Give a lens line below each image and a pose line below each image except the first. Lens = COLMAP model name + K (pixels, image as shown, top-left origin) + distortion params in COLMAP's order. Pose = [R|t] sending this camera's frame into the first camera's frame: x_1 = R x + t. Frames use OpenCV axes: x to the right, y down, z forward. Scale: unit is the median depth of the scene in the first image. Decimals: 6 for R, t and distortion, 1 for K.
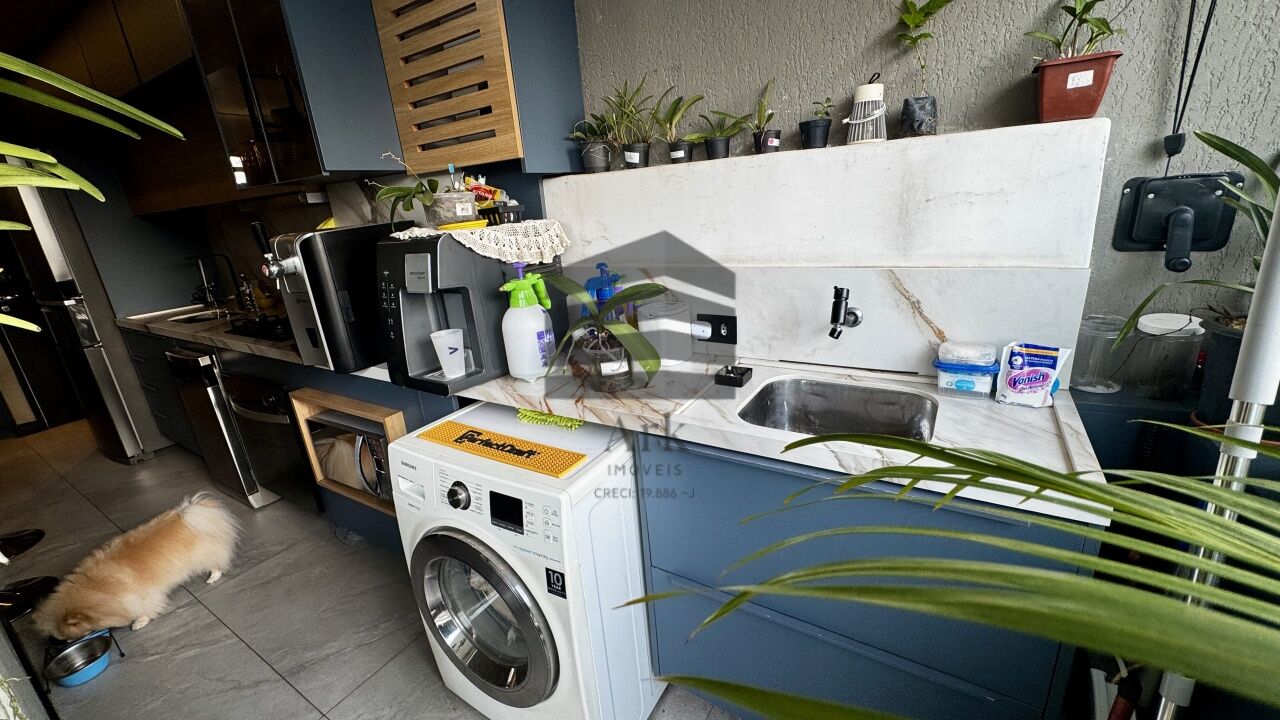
lens RADIAL K [[510.3, 0, 643.6], [0, 510.3, 359.5], [0, 0, 1]] dist [-0.001857, 0.000557]
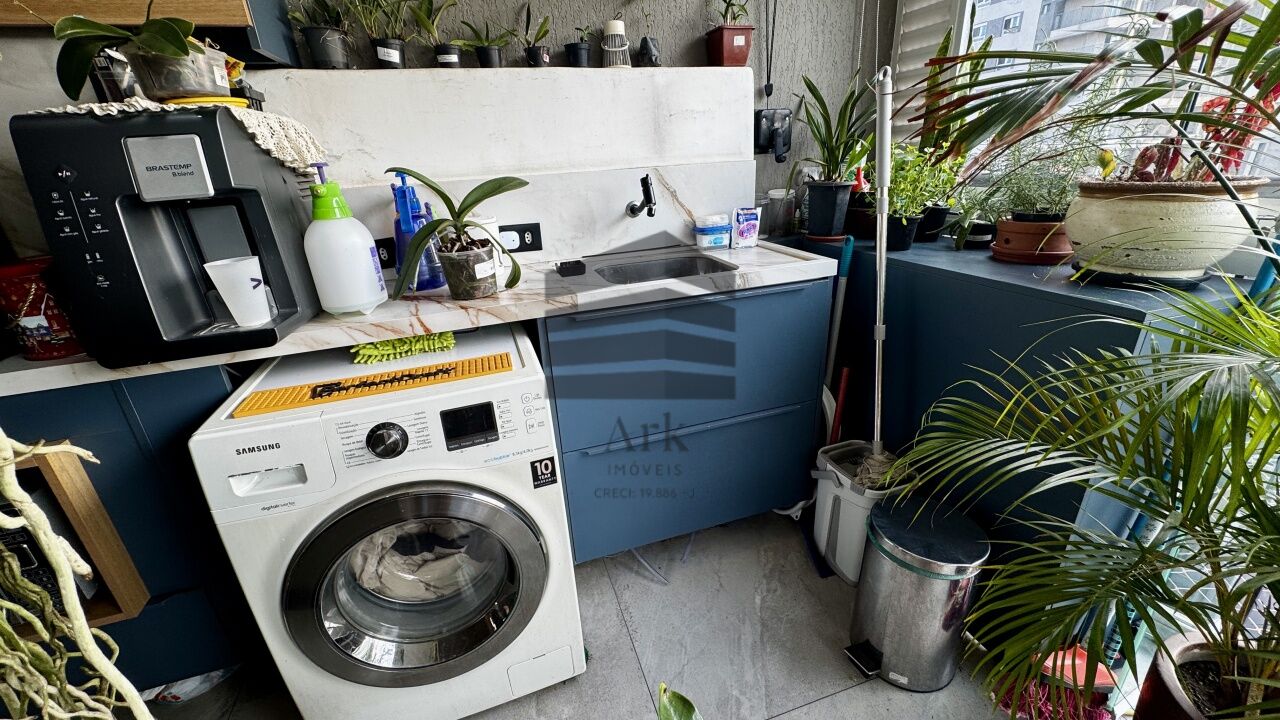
lens RADIAL K [[510.3, 0, 644.5], [0, 510.3, 358.5], [0, 0, 1]] dist [-0.001857, 0.000557]
pose [[0.641122, -0.245604, 0.727077, -0.626631], [0.241130, 0.963895, 0.112976, 0.146572], [-0.728573, 0.102888, 0.677196, 0.157799]]
